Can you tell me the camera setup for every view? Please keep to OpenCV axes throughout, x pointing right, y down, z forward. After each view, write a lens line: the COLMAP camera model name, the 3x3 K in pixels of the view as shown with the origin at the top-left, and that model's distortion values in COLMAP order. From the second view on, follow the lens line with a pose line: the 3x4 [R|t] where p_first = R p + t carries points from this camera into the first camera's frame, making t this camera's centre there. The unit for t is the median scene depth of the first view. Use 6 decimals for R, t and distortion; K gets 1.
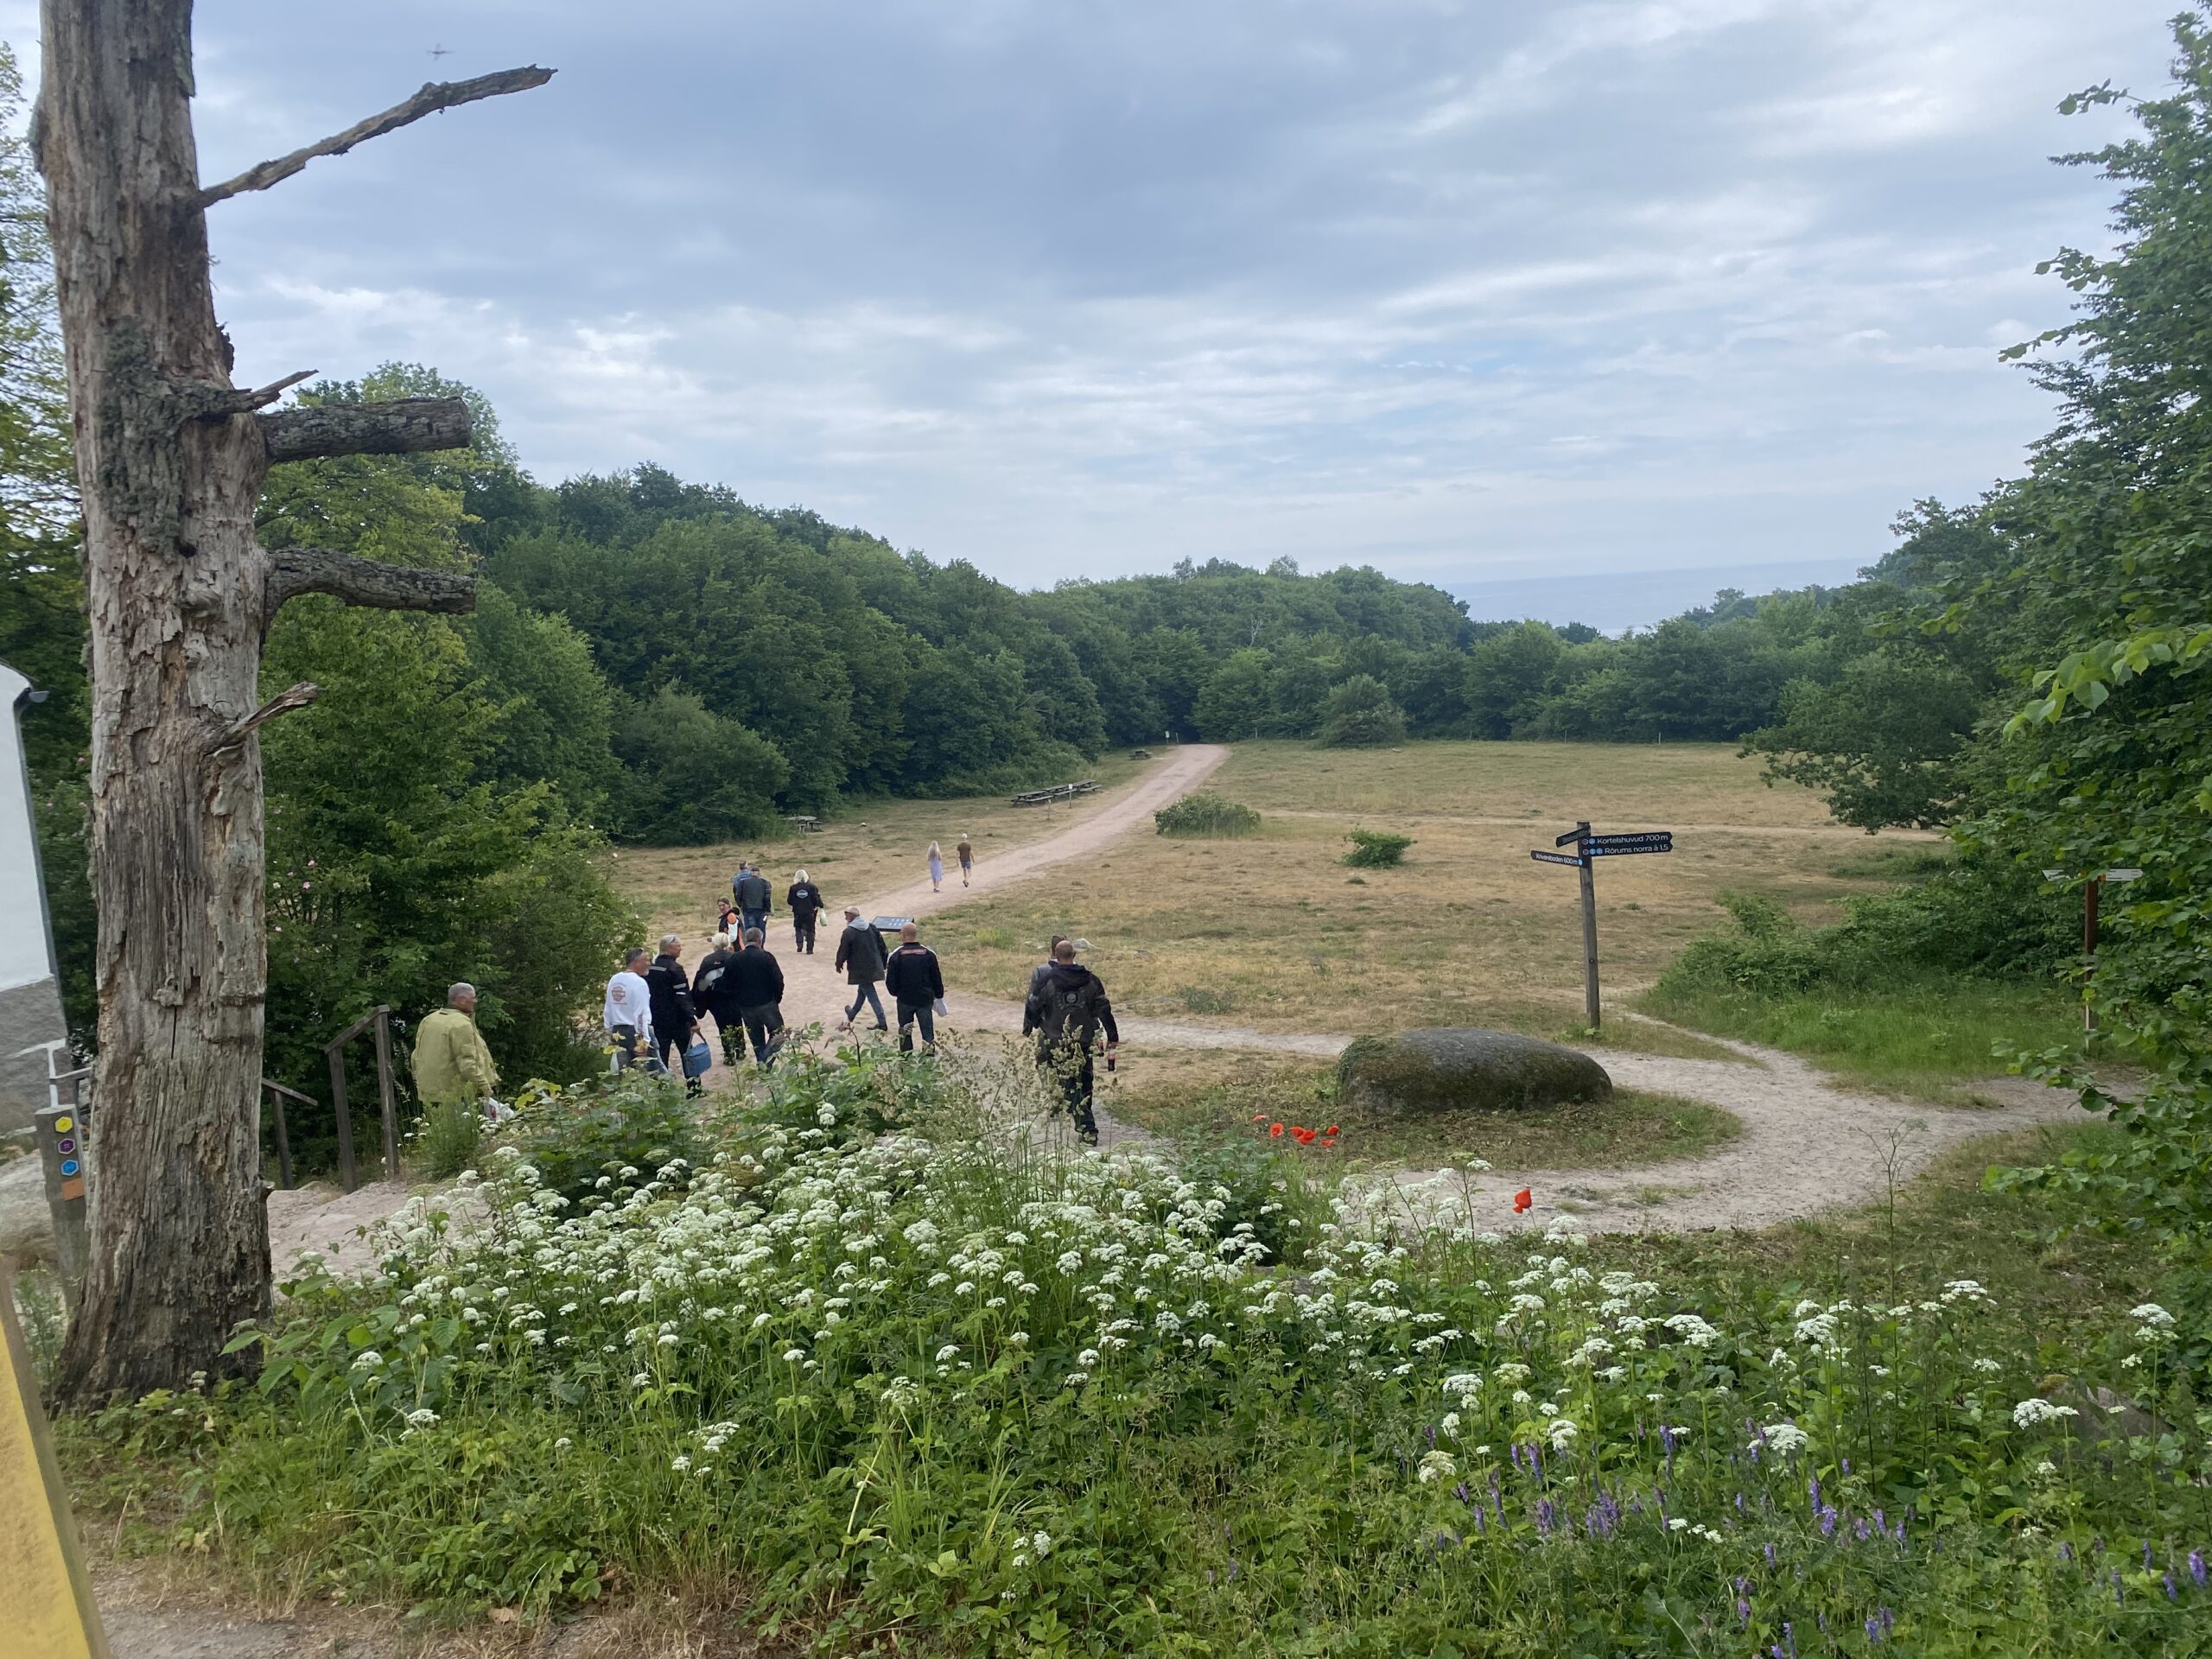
lens RADIAL K [[1614.3, 0, 1097.5], [0, 1614.3, 820.6], [0, 0, 1]] dist [0.035747, -0.020836]
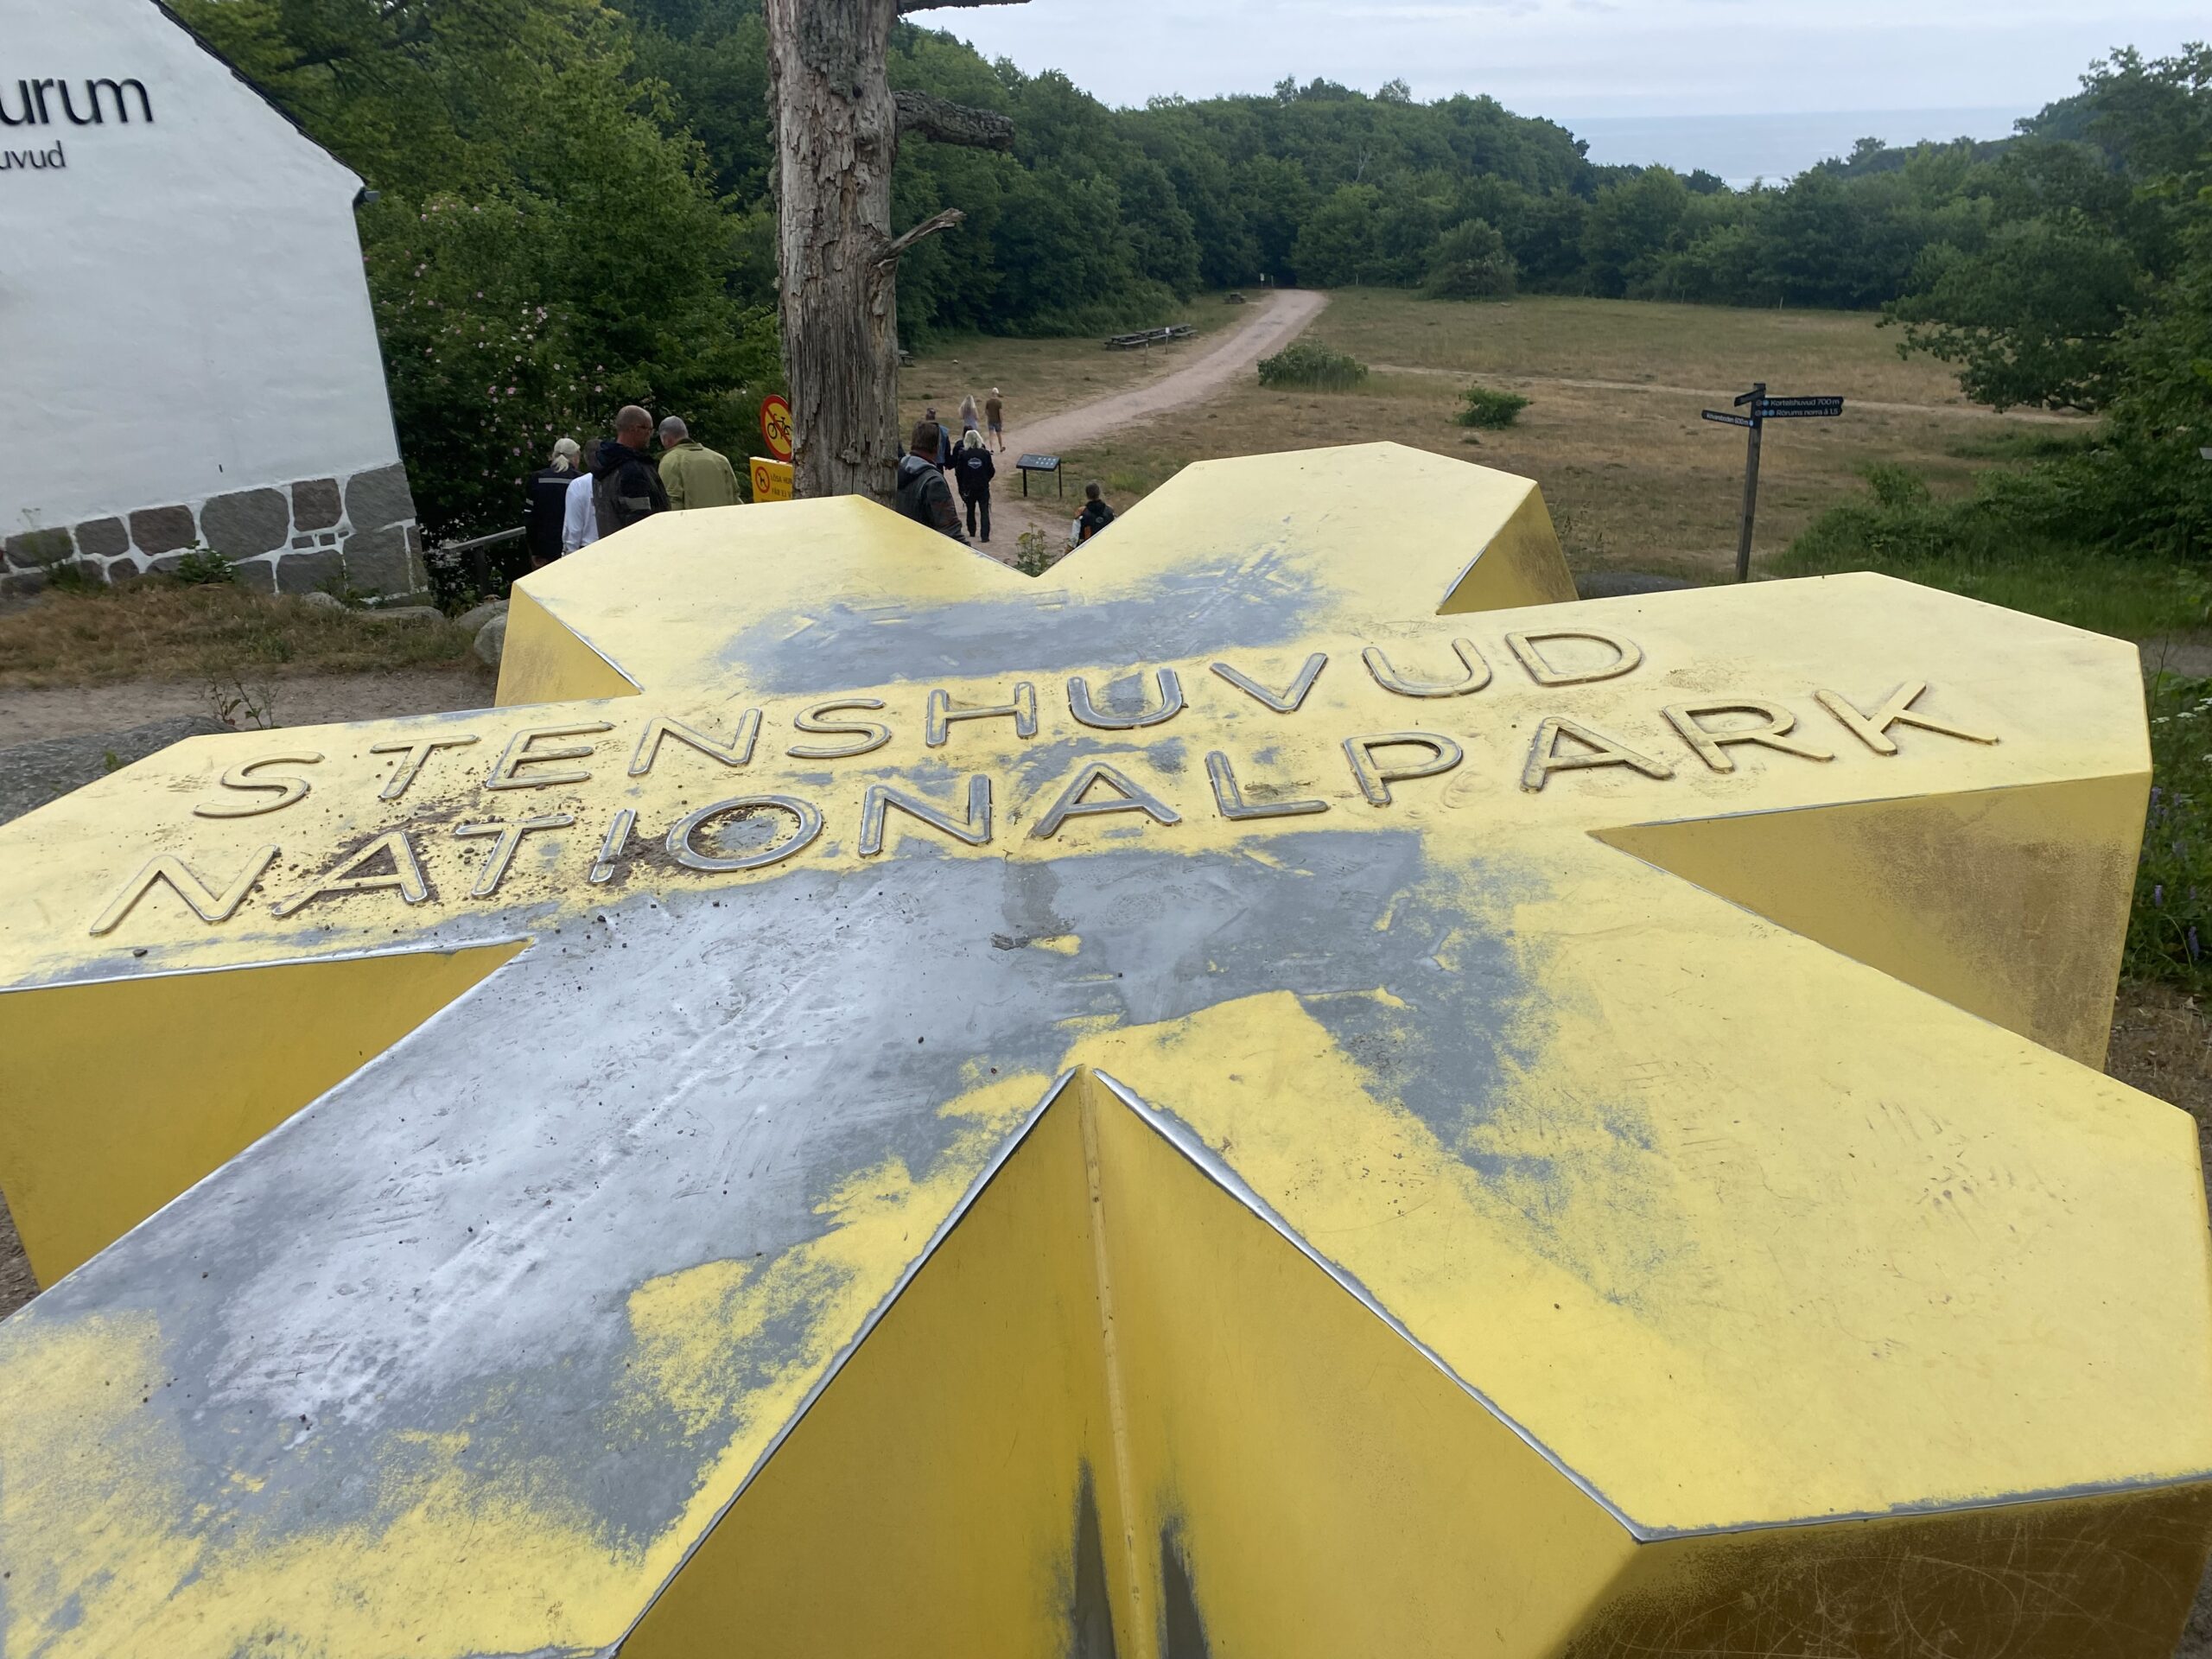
lens RADIAL K [[1689.2, 0, 1105.3], [0, 1689.2, 798.0], [0, 0, 1]] dist [0.019402, -0.008405]
pose [[0.999050, 0.043524, -0.002108, -0.130838], [-0.041683, 0.968647, 0.244918, 0.012048], [0.012701, -0.244598, 0.969541, -0.148481]]
